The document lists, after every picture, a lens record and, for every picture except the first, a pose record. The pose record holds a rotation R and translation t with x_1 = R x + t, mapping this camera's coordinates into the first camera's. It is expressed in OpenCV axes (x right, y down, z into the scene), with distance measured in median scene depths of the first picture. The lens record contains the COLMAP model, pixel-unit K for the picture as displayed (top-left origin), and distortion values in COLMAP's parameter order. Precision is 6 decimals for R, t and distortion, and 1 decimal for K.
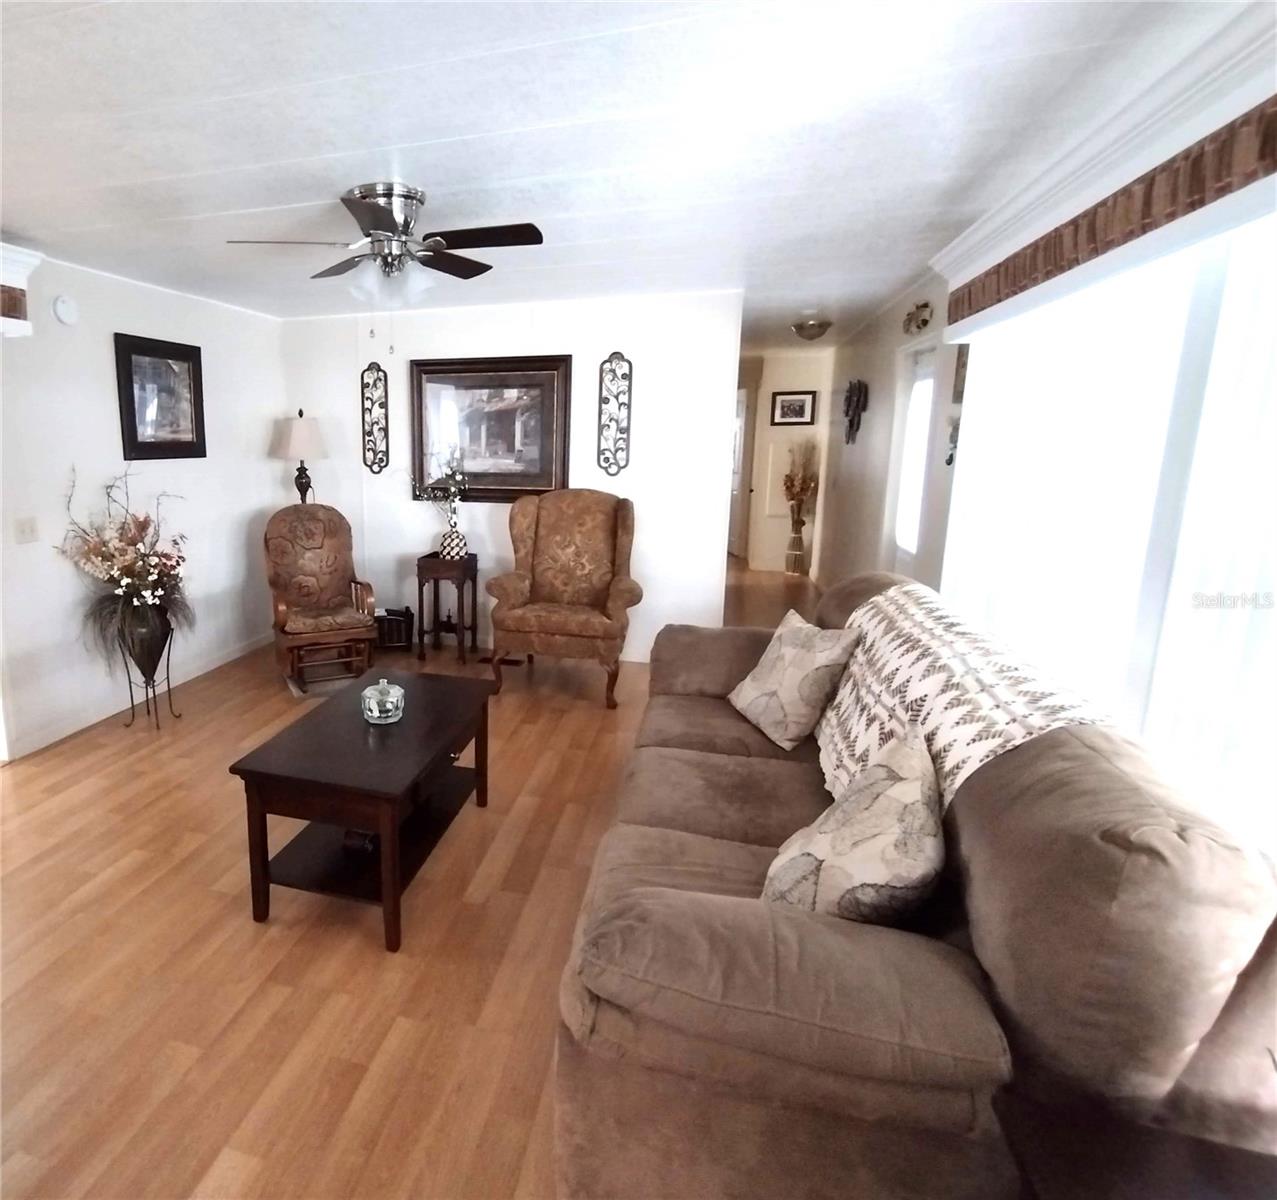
lens RADIAL K [[718.0, 0, 469.7], [0, 718.0, 589.1], [0, 0, 1]] dist [-0.009053, -0.001021]
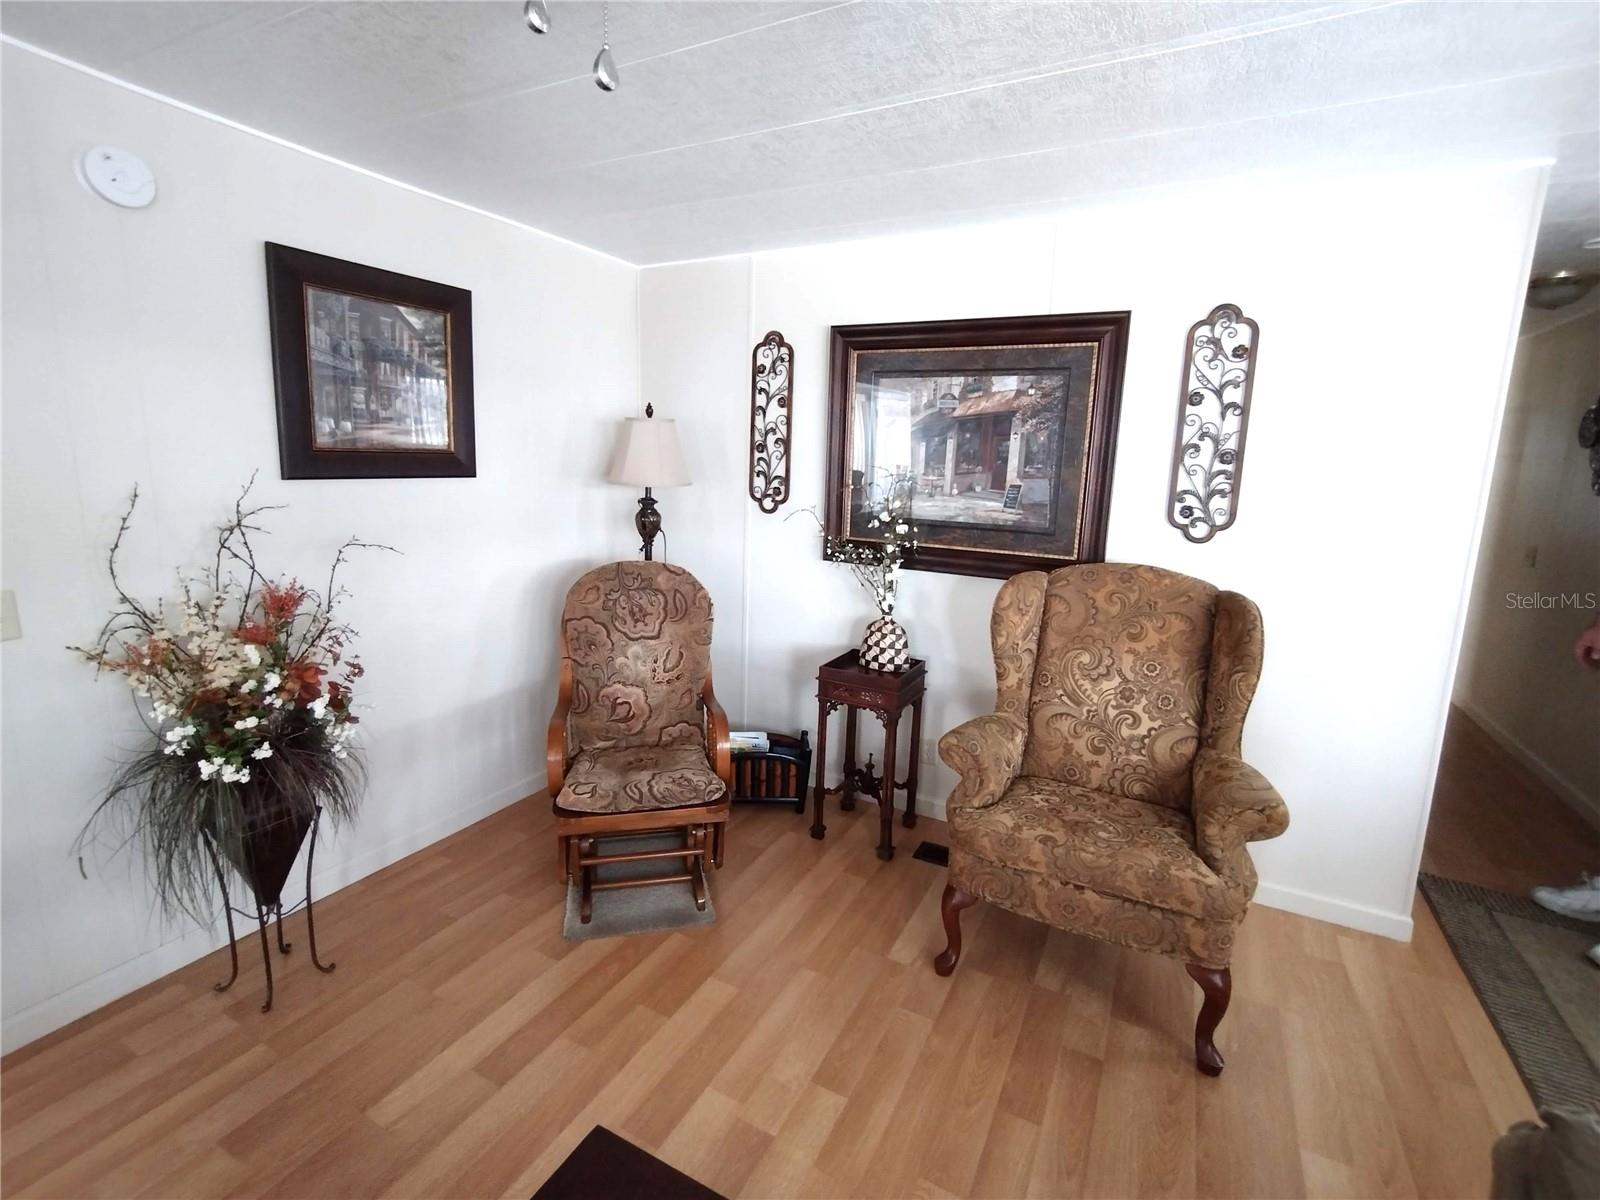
lens RADIAL K [[732.1, 0, 798.9], [0, 732.1, 588.7], [0, 0, 1]] dist [-0.007516, 0.002971]
pose [[0.985387, 0.063045, -0.158235, -0.000775], [-0.067838, 0.997381, -0.025072, -0.092302], [0.156240, 0.035440, 0.987083, 0.434997]]
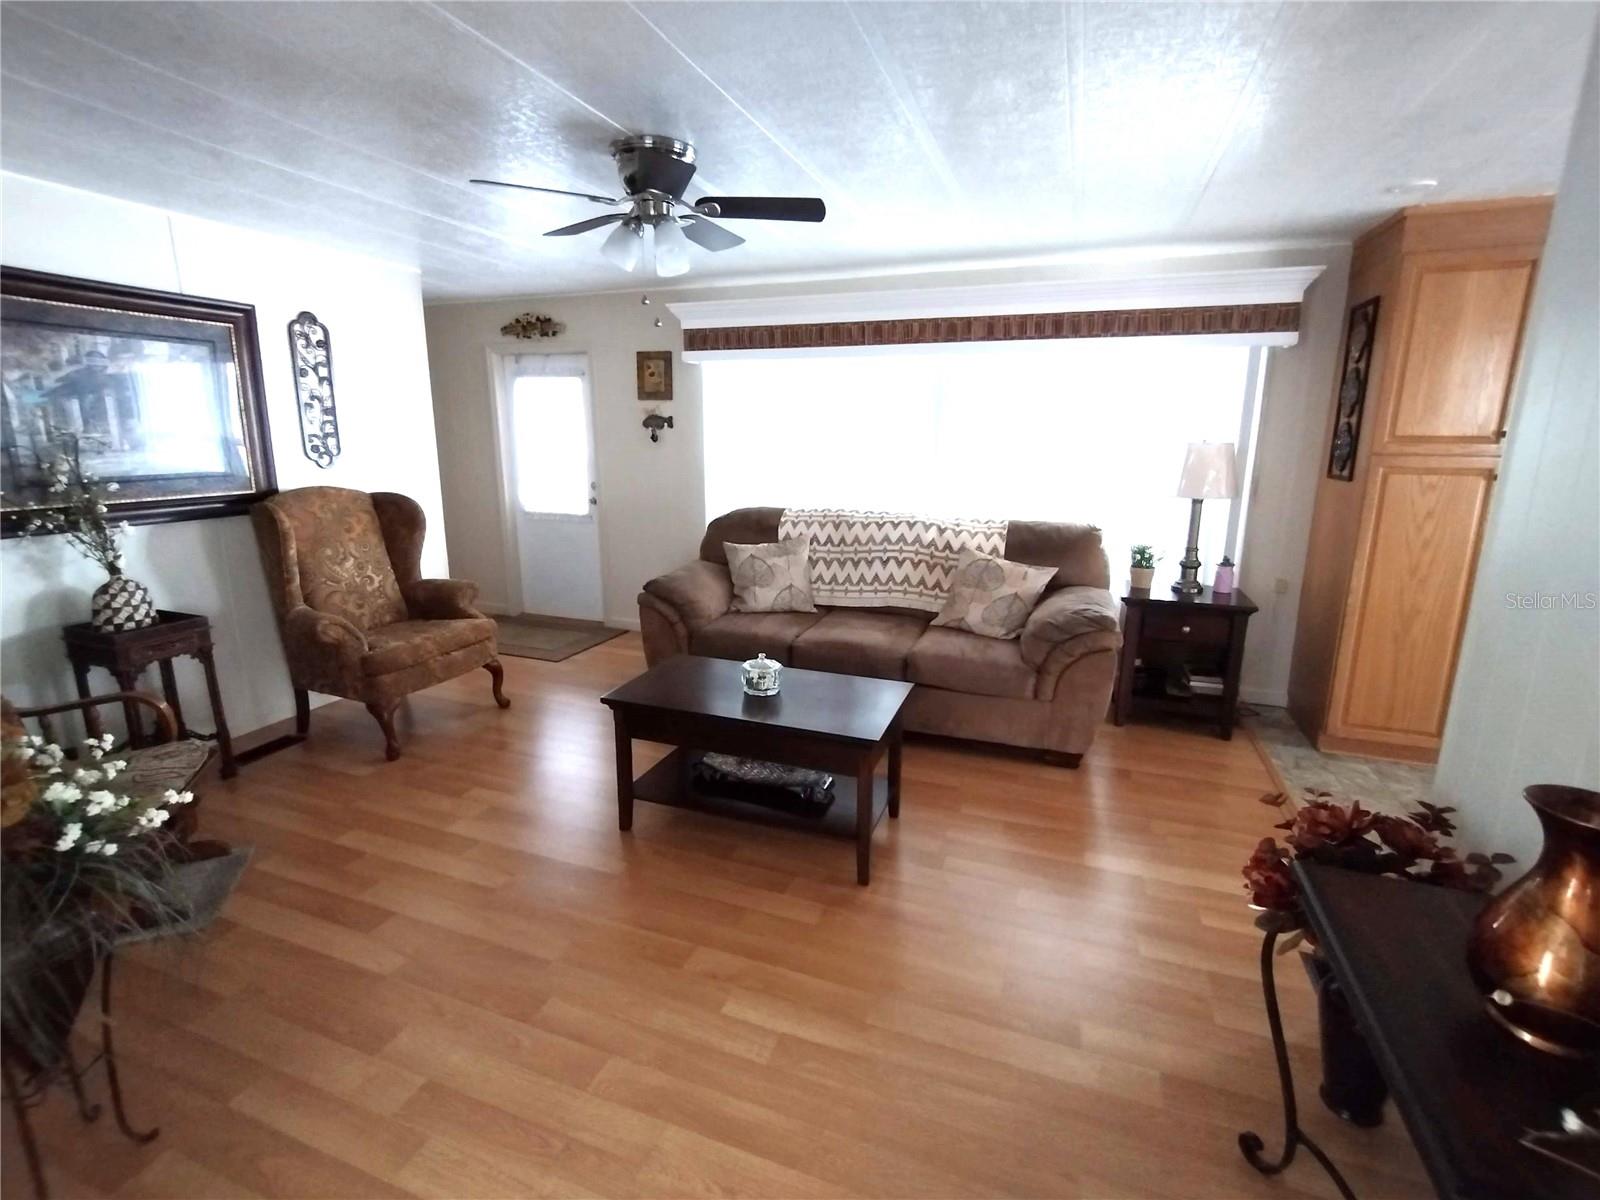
lens RADIAL K [[732.1, 0, 786.7], [0, 732.1, 587.4], [0, 0, 1]] dist [-0.007516, 0.002971]
pose [[0.053517, -0.213300, 0.975520, -0.605566], [0.196578, 0.960054, 0.199134, -0.092237], [-0.979027, 0.181109, 0.093309, 0.449121]]
